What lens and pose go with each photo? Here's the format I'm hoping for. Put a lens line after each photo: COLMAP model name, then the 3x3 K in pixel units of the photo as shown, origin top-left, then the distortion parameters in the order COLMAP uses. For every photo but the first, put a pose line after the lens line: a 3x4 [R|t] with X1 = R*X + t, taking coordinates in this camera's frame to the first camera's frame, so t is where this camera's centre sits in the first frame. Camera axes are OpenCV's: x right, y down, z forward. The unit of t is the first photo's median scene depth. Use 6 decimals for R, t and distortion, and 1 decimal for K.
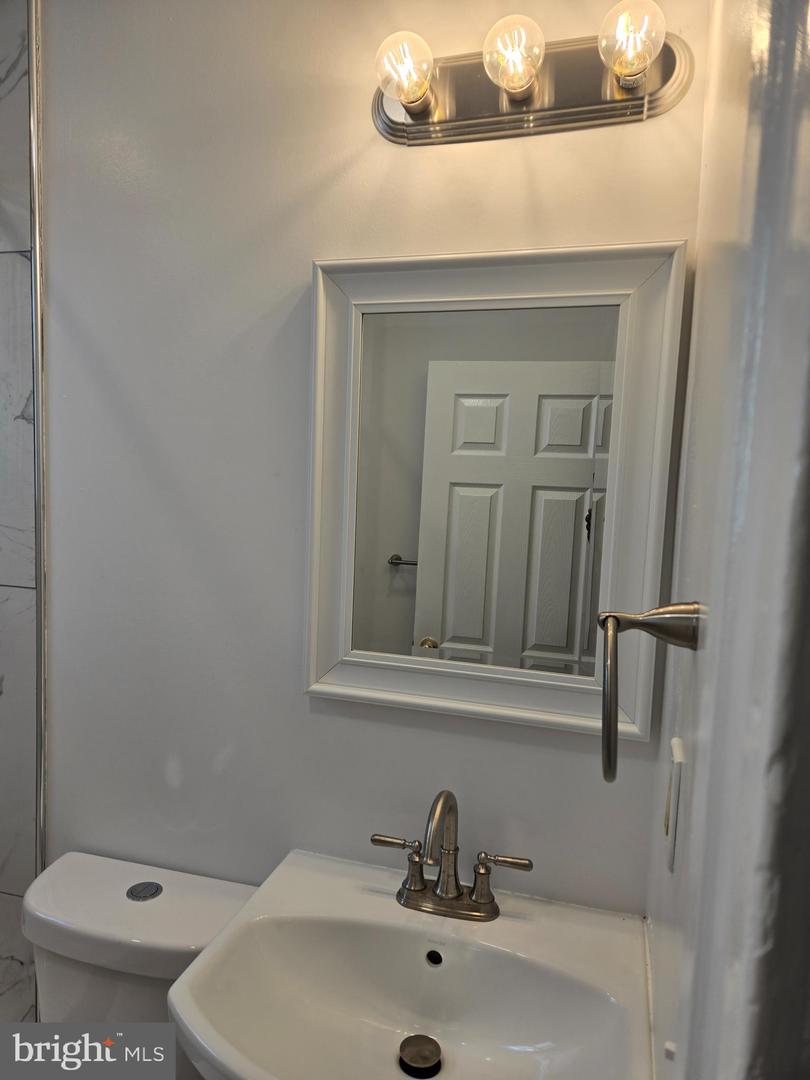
lens RADIAL K [[722.1, 0, 393.8], [0, 722.1, 543.7], [0, 0, 1]] dist [0.078870, -0.066064]
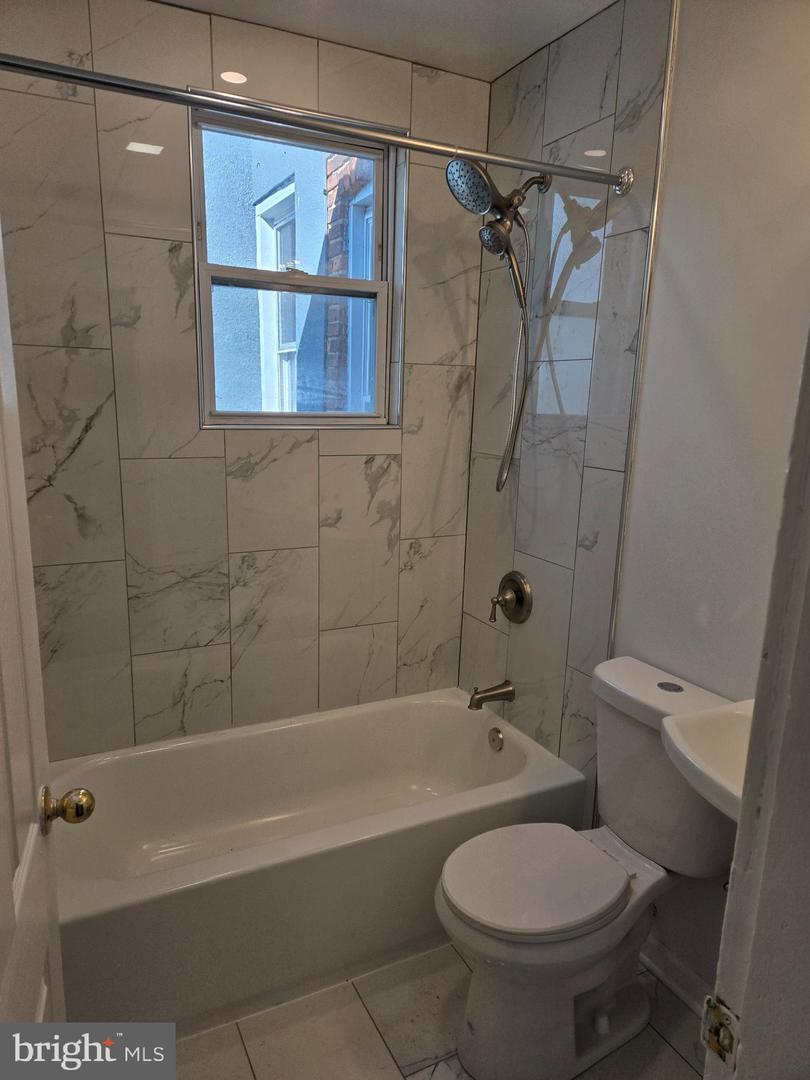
lens RADIAL K [[722.1, 0, 405.6], [0, 722.1, 548.3], [0, 0, 1]] dist [0.078870, -0.066064]
pose [[0.696935, 0.132636, -0.704762, 0.286828], [-0.072344, 0.990737, 0.114916, 0.092520], [0.713476, -0.029103, 0.700075, -0.372312]]
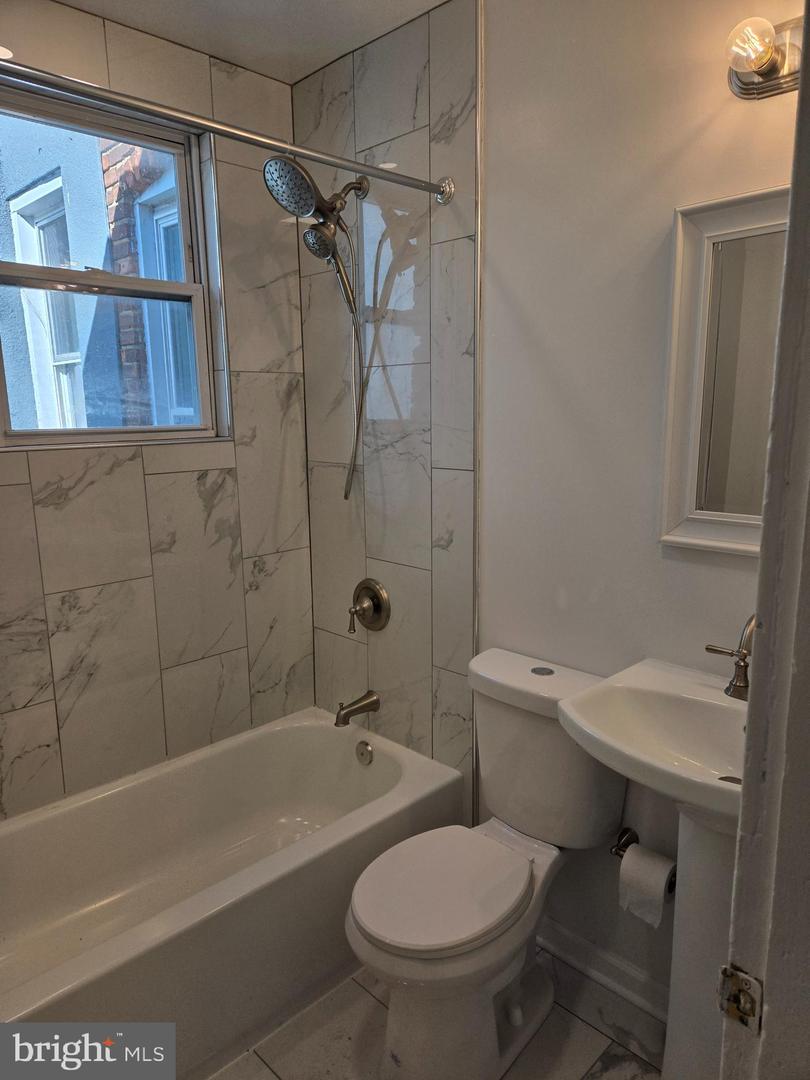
lens RADIAL K [[722.1, 0, 421.7], [0, 722.1, 540.4], [0, 0, 1]] dist [0.078870, -0.066064]
pose [[0.884491, 0.038254, -0.464986, 0.126562], [-0.001796, 0.996905, 0.078599, 0.105422], [0.466553, -0.068685, 0.881822, -0.421473]]
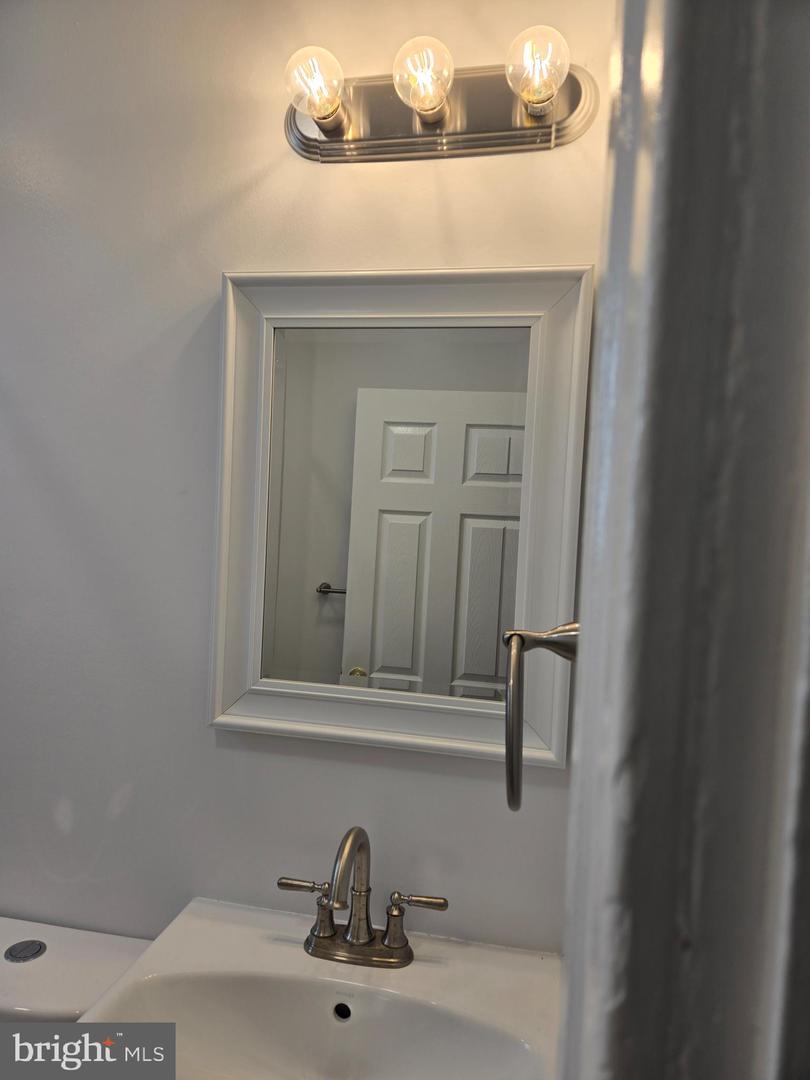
lens RADIAL K [[722.1, 0, 397.5], [0, 722.1, 539.6], [0, 0, 1]] dist [0.078870, -0.066064]
pose [[0.996171, 0.005409, 0.087264, 0.037990], [-0.000956, 0.998698, -0.050998, 0.015013], [-0.087426, 0.050720, 0.994879, 0.034908]]
